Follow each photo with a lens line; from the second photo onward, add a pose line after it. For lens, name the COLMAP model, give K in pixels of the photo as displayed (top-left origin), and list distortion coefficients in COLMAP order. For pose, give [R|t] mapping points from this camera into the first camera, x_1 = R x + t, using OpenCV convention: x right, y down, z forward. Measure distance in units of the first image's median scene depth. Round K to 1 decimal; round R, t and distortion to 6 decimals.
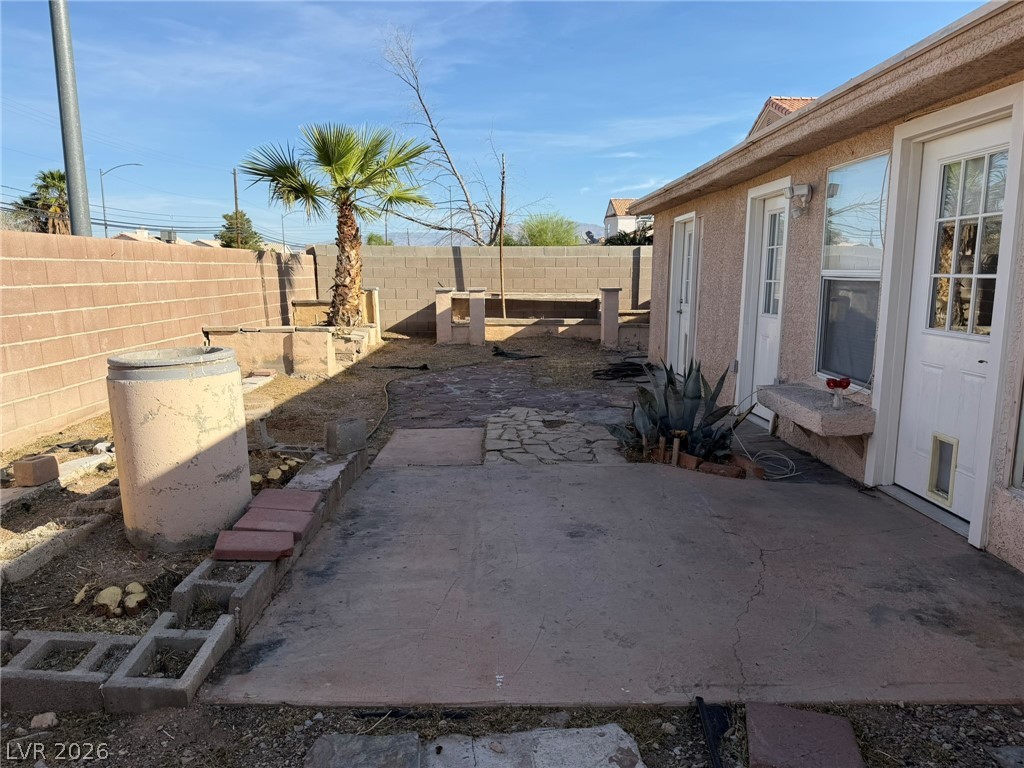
lens RADIAL K [[720.7, 0, 511.7], [0, 720.7, 384.9], [0, 0, 1]] dist [0.090108, -0.105884]
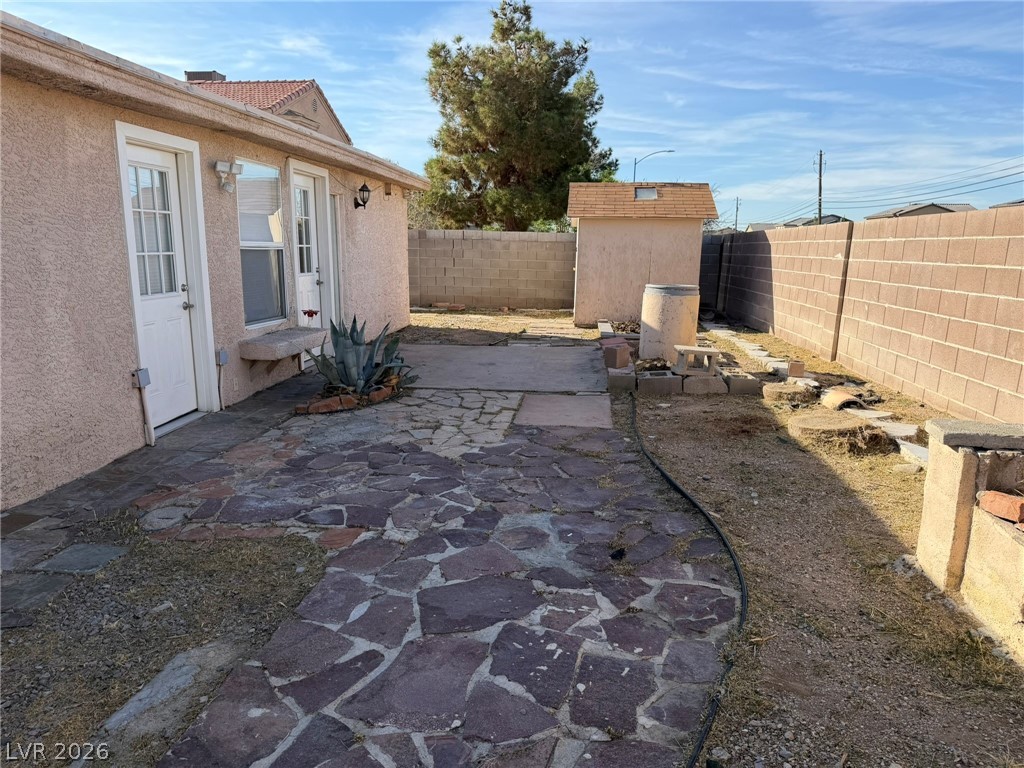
lens RADIAL K [[720.7, 0, 512.6], [0, 720.7, 386.2], [0, 0, 1]] dist [0.090108, -0.105884]
pose [[-0.991933, -0.033621, 0.122220, -0.160209], [0.010887, 0.938025, 0.346397, -0.324251], [-0.126292, 0.344933, -0.930092, 2.015239]]
